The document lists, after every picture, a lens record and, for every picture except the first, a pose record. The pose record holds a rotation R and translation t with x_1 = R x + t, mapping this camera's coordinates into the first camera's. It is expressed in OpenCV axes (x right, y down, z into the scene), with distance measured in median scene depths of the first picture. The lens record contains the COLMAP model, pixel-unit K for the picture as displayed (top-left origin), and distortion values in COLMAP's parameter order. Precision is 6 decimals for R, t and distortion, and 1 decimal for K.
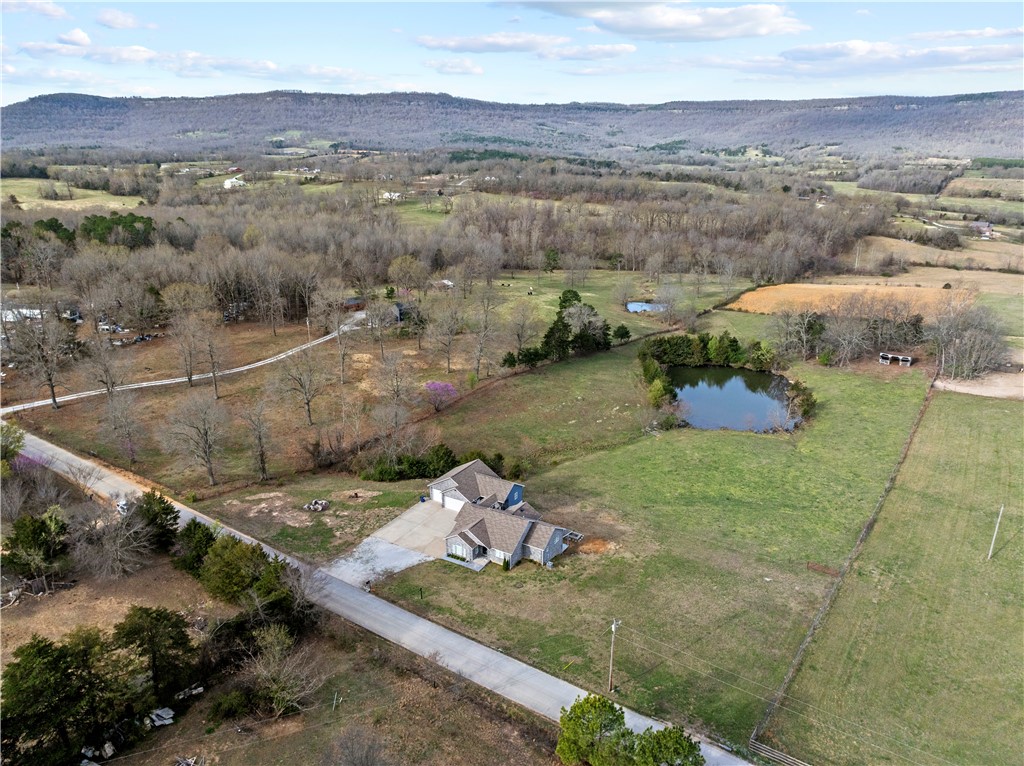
lens RADIAL K [[721.4, 0, 515.7], [0, 721.4, 378.9], [0, 0, 1]] dist [-0.040291, 0.002598]
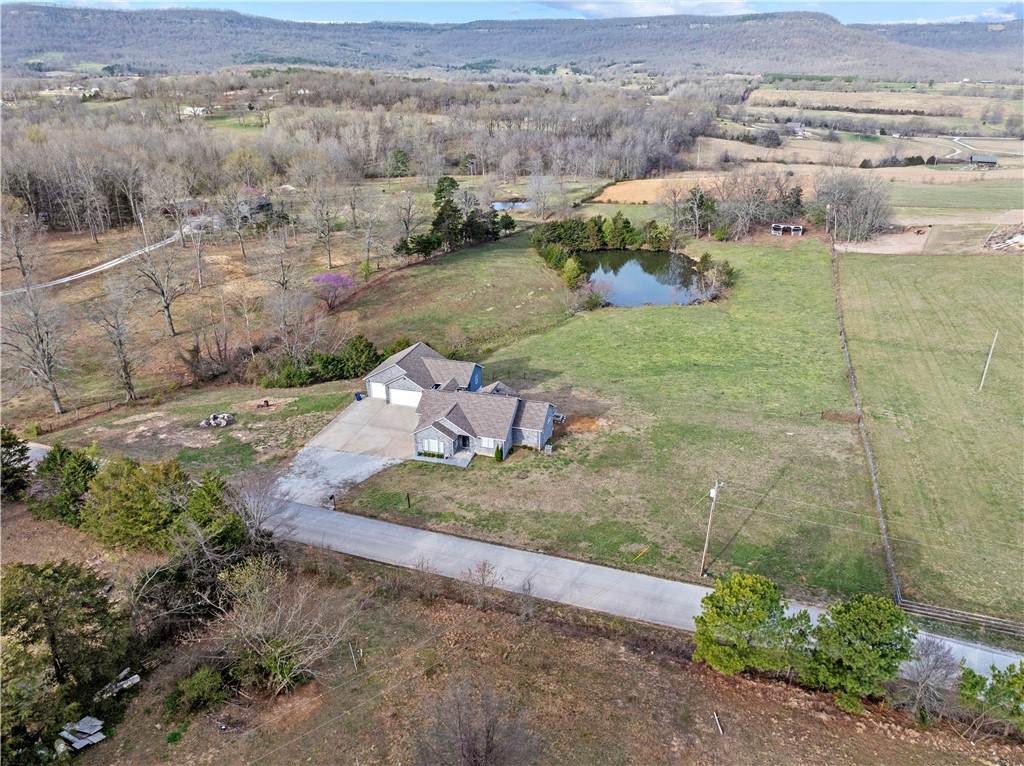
lens RADIAL K [[721.4, 0, 515.7], [0, 721.4, 378.9], [0, 0, 1]] dist [-0.040291, 0.002598]
pose [[0.967647, -0.102658, 0.230481, -0.095541], [0.081153, 0.991577, 0.100945, 0.055018], [-0.238902, -0.078975, 0.967827, 0.132923]]
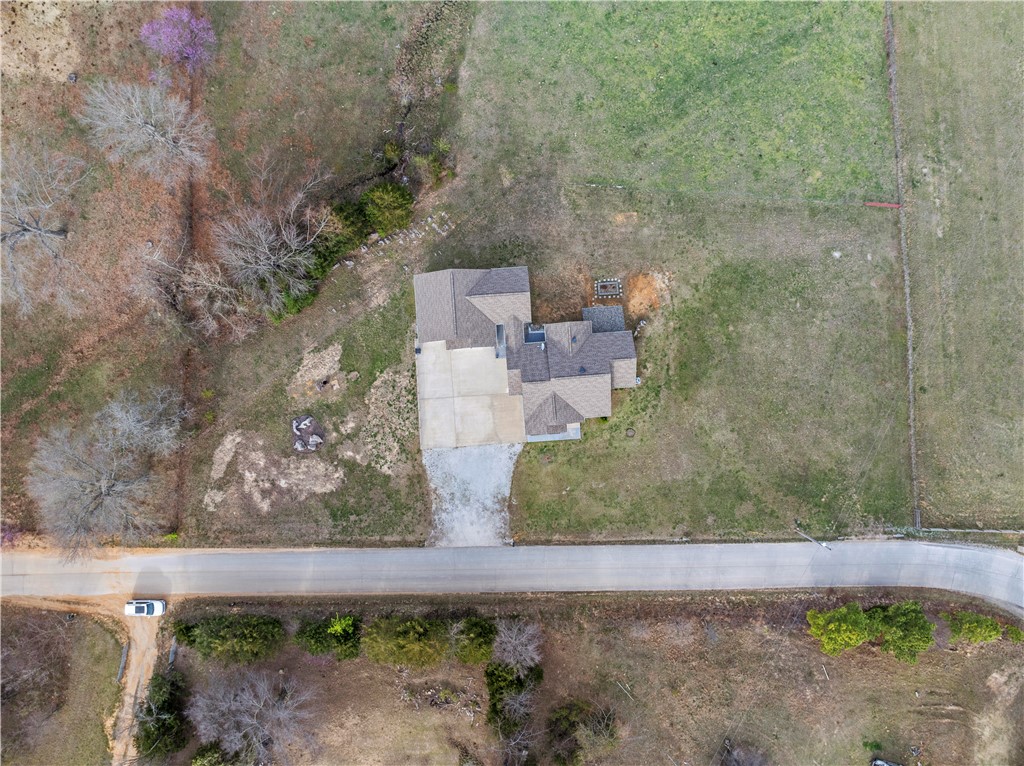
lens RADIAL K [[721.4, 0, 515.7], [0, 721.4, 378.9], [0, 0, 1]] dist [-0.040291, 0.002598]
pose [[0.818166, -0.574950, 0.006083, -0.045182], [0.177884, 0.263164, 0.948210, -0.347913], [-0.546774, -0.774711, 0.317586, 0.459465]]
